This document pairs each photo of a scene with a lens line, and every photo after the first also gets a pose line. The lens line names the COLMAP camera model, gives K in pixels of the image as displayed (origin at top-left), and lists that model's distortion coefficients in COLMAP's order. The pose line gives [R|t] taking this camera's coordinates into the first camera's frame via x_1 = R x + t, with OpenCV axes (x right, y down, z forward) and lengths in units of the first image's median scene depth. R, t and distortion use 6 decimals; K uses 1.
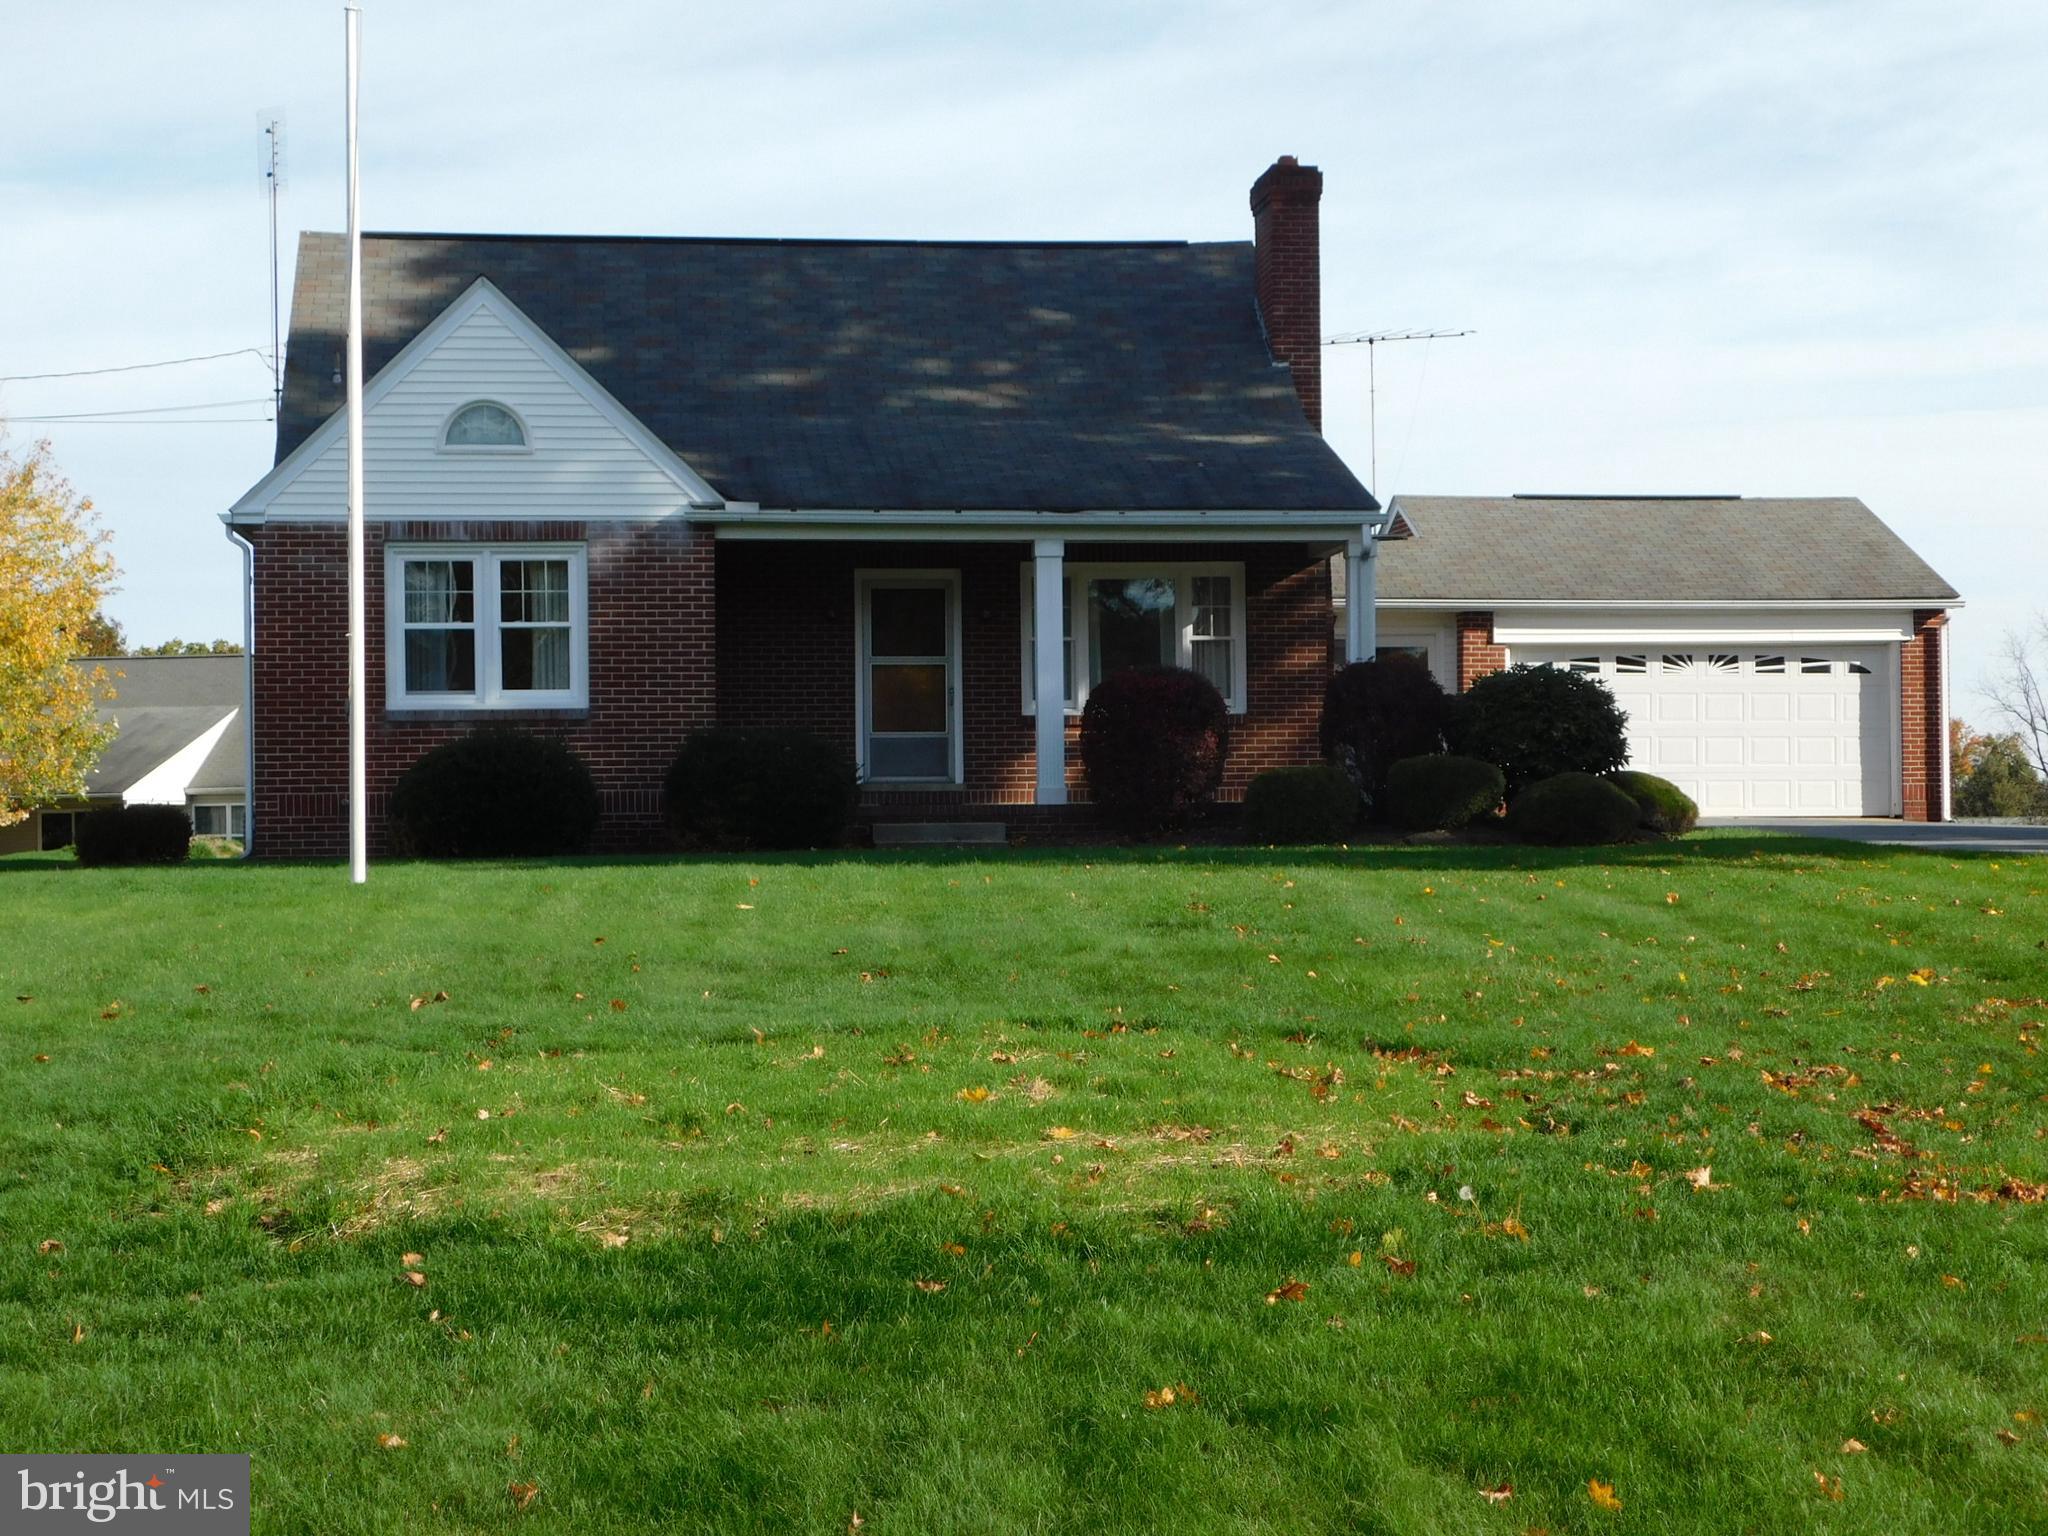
lens RADIAL K [[3580.8, 0, 1017.4], [0, 3580.8, 769.5], [0, 0, 1]] dist [0.044011, 0.000000]
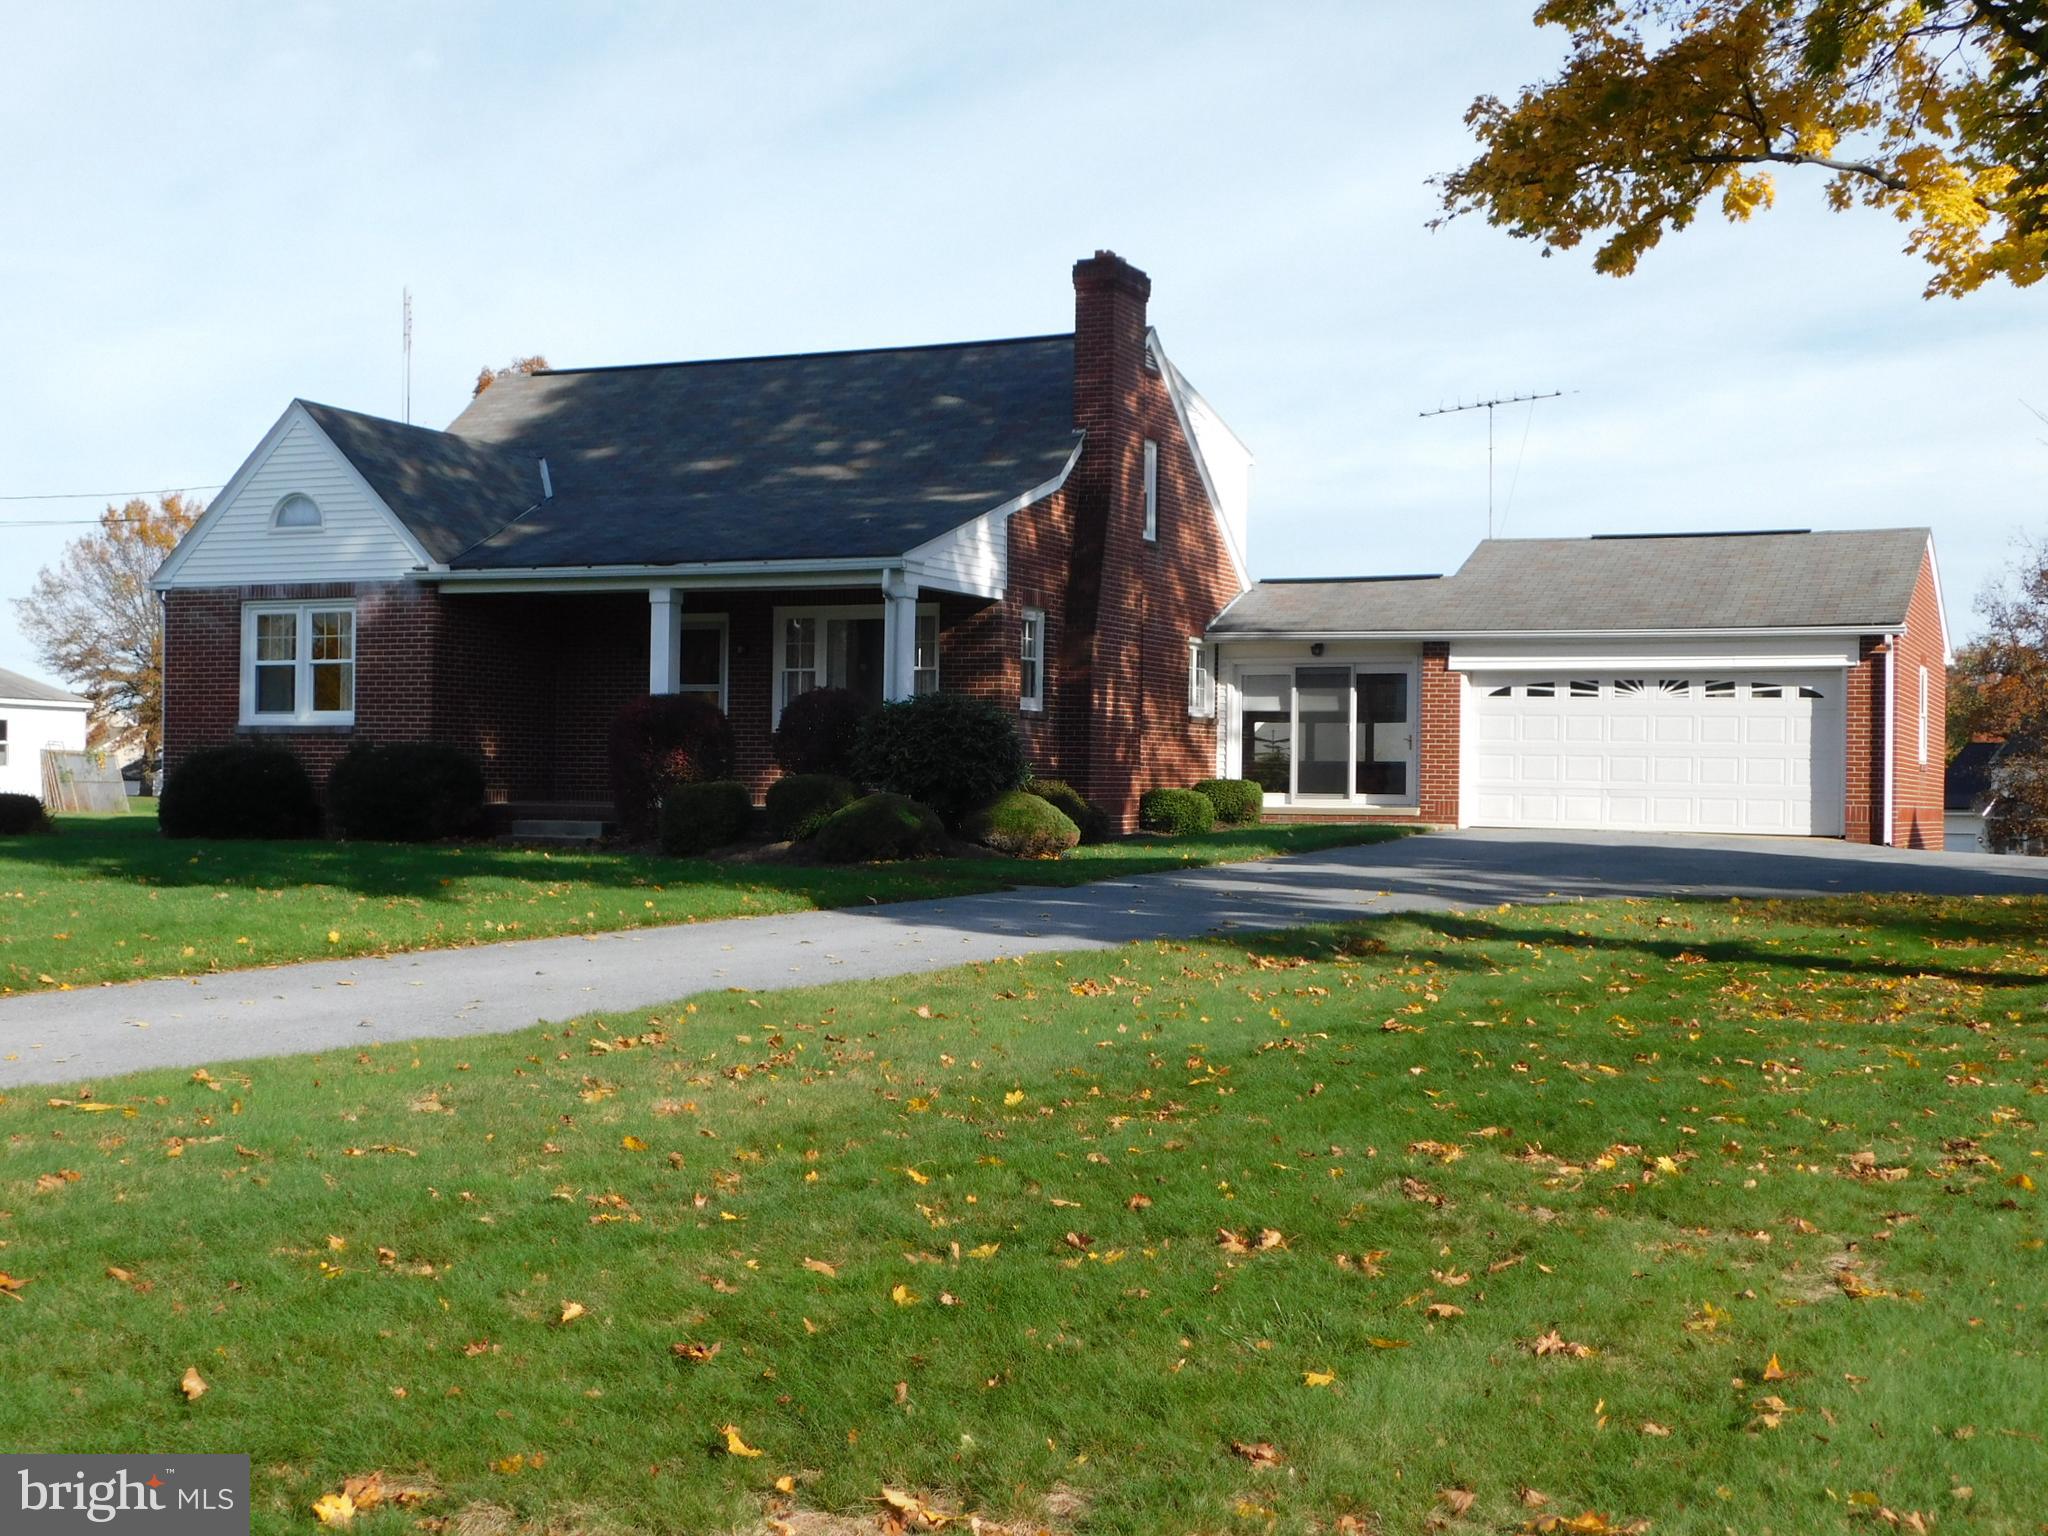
lens RADIAL K [[2456.4, 0, 1030.1], [0, 2456.4, 769.1], [0, 0, 1]] dist [0.008519, 0.000000]
pose [[0.845794, 0.017785, -0.533213, 0.555917], [-0.014085, 0.999840, 0.011008, -0.014185], [0.533323, -0.001800, 0.845909, 0.365957]]
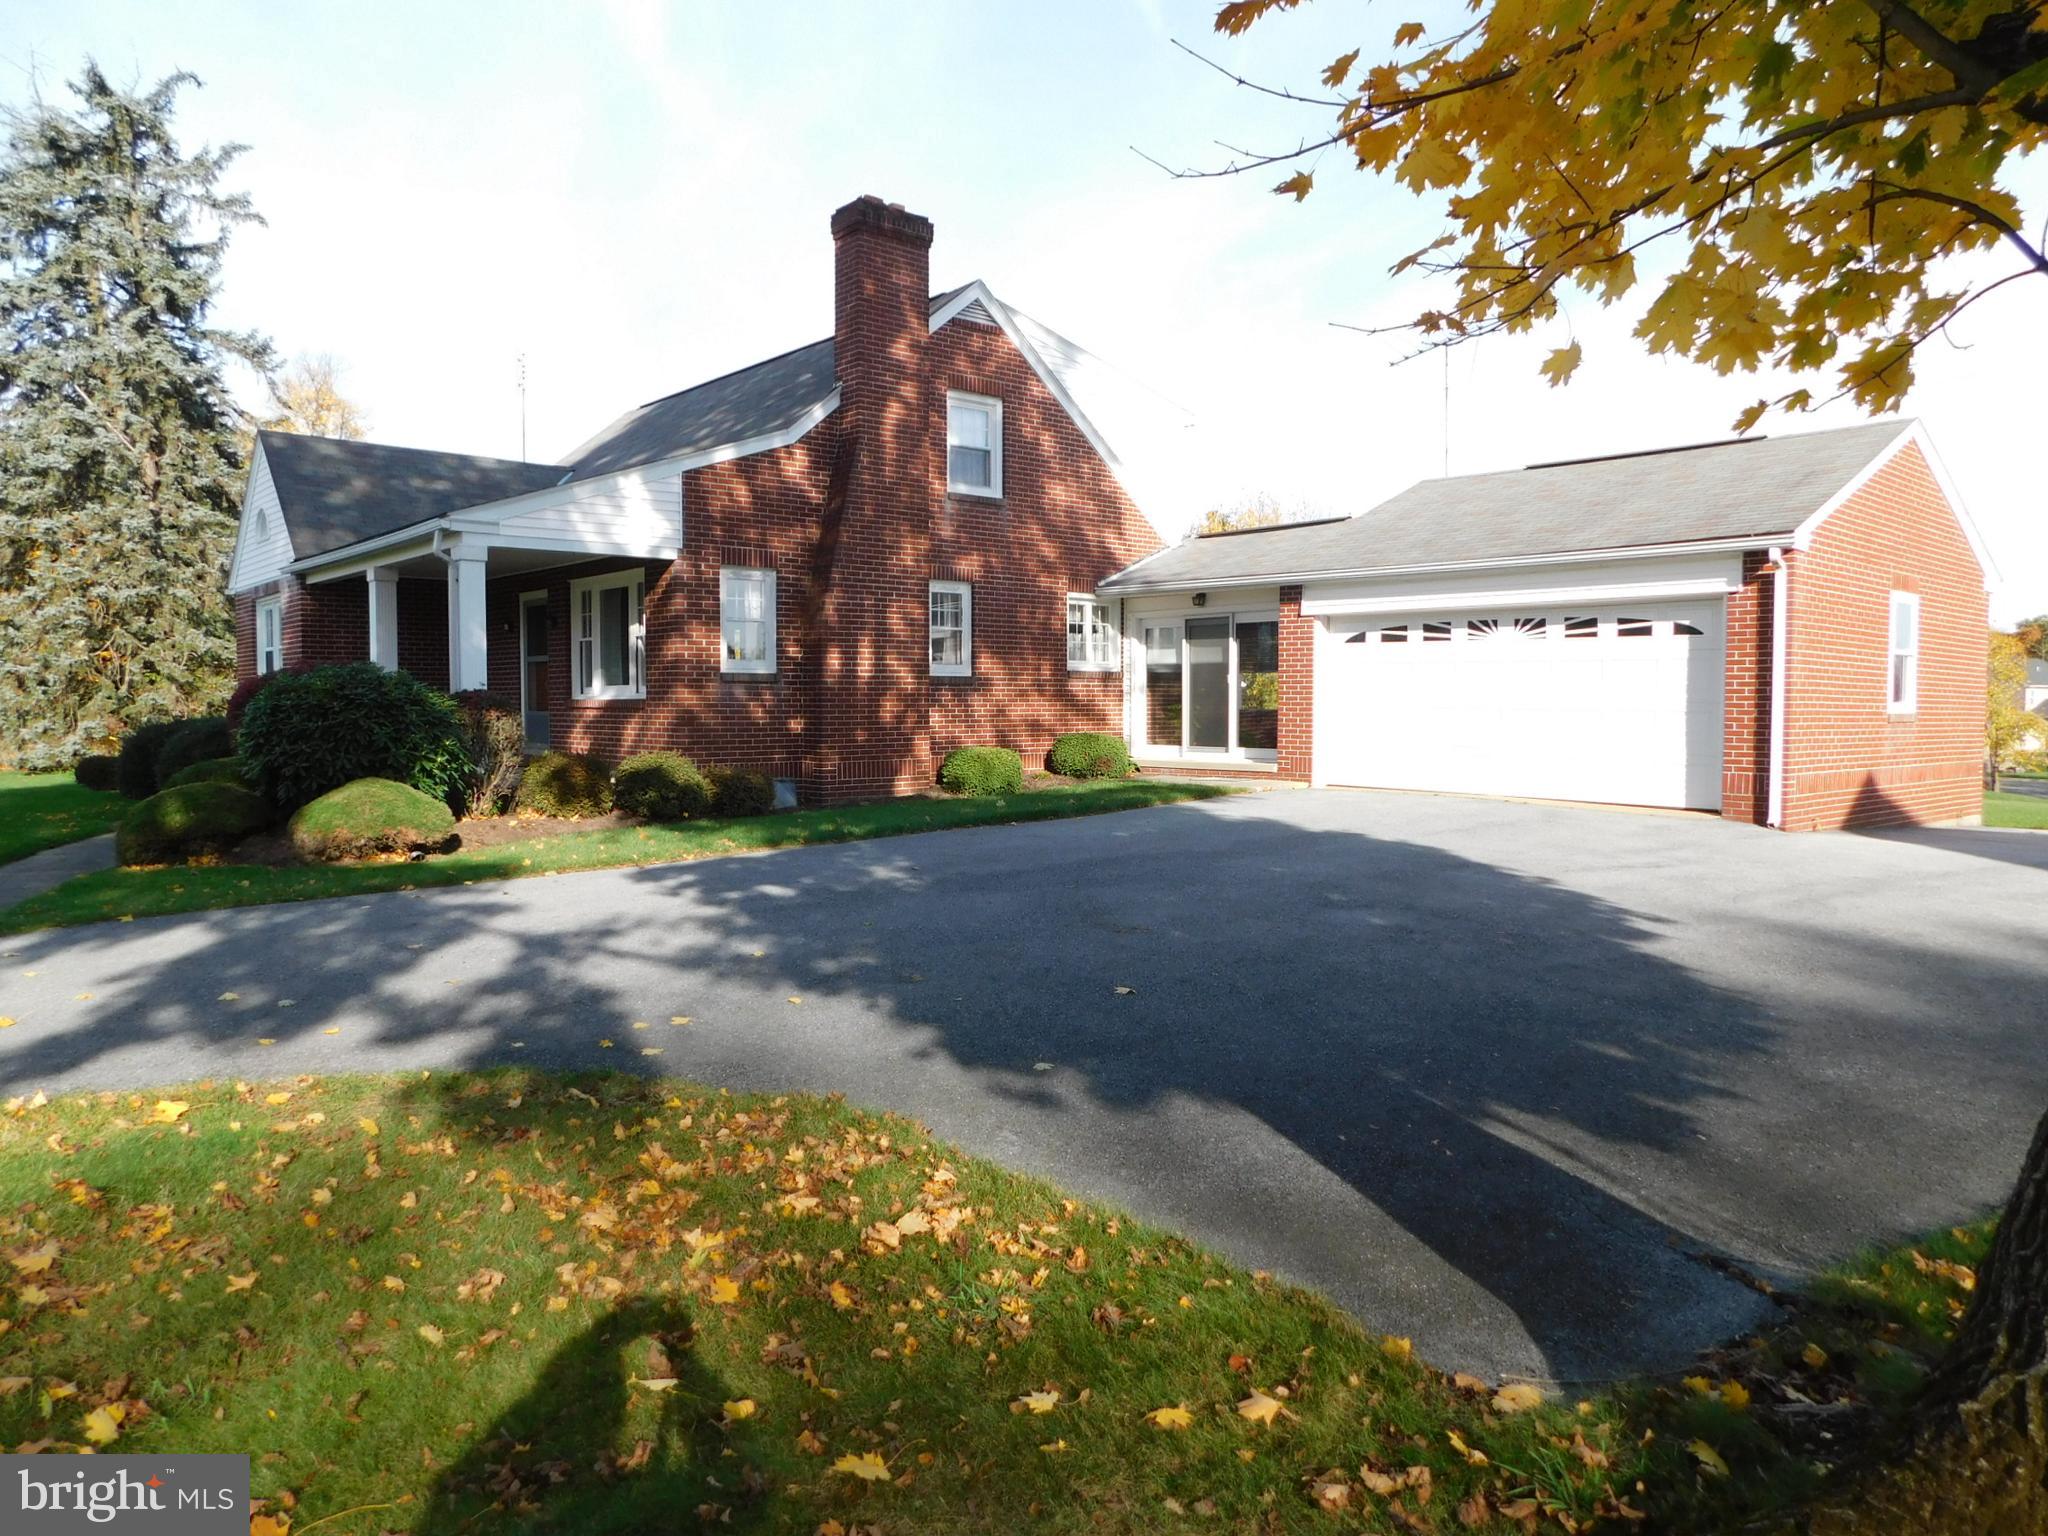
lens RADIAL K [[1351.9, 0, 1035.5], [0, 1351.9, 761.2], [0, 0, 1]] dist [-0.058475, 0.039821]
pose [[0.563847, 0.048407, -0.824459, 0.531023], [0.007008, 0.997964, 0.063387, -0.024068], [0.825849, -0.041519, 0.562360, 0.924446]]
